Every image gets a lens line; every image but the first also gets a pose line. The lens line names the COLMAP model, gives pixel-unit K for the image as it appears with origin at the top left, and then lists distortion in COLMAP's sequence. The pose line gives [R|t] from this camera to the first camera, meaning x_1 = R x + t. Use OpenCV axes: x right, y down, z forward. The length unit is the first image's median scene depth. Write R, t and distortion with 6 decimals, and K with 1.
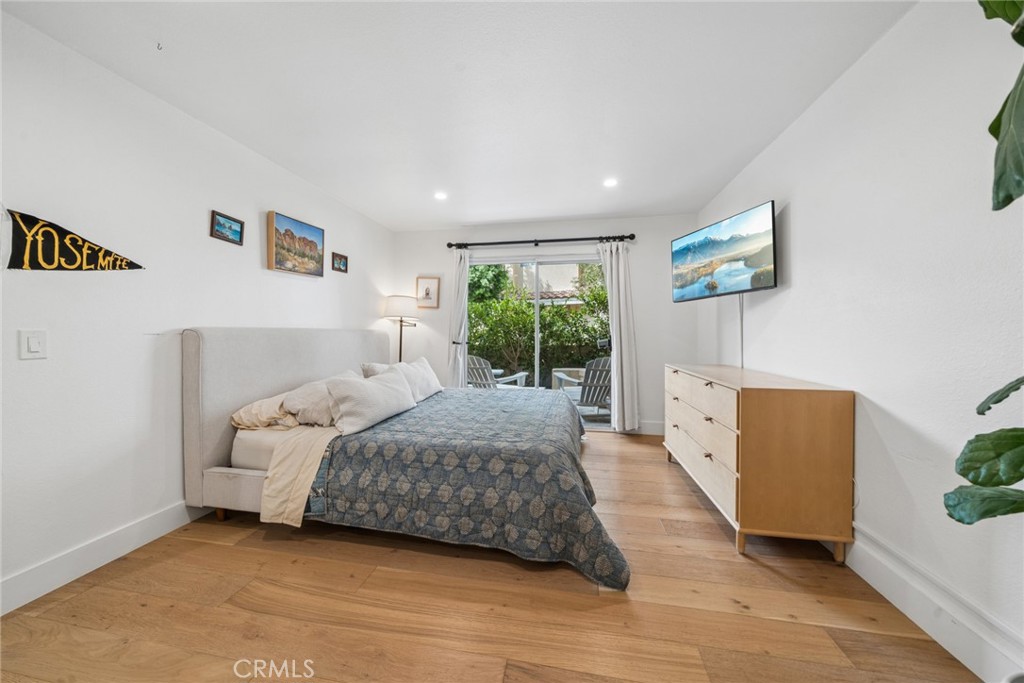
lens RADIAL K [[362.5, 0, 508.5], [0, 362.5, 334.2], [0, 0, 1]] dist [0.000285, -0.000033]
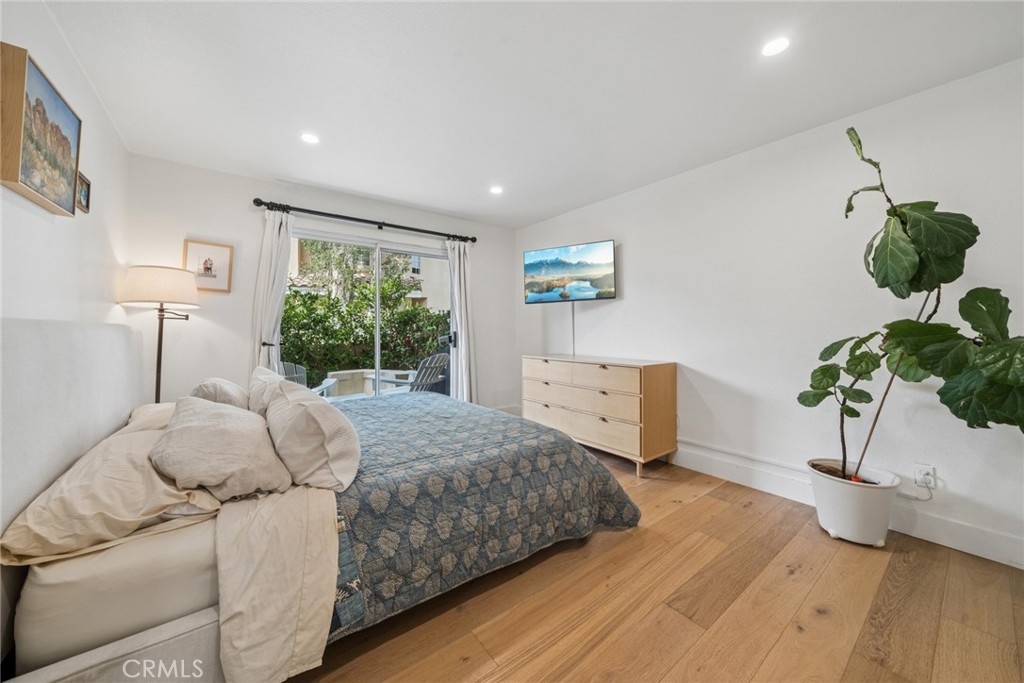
lens RADIAL K [[373.3, 0, 514.0], [0, 373.3, 323.3], [0, 0, 1]] dist [0.013787, -0.007024]
pose [[0.642197, 0.017245, 0.766346, -0.826517], [-0.001732, 0.999777, -0.021047, -0.004513], [-0.766538, 0.012189, 0.642084, 0.358273]]
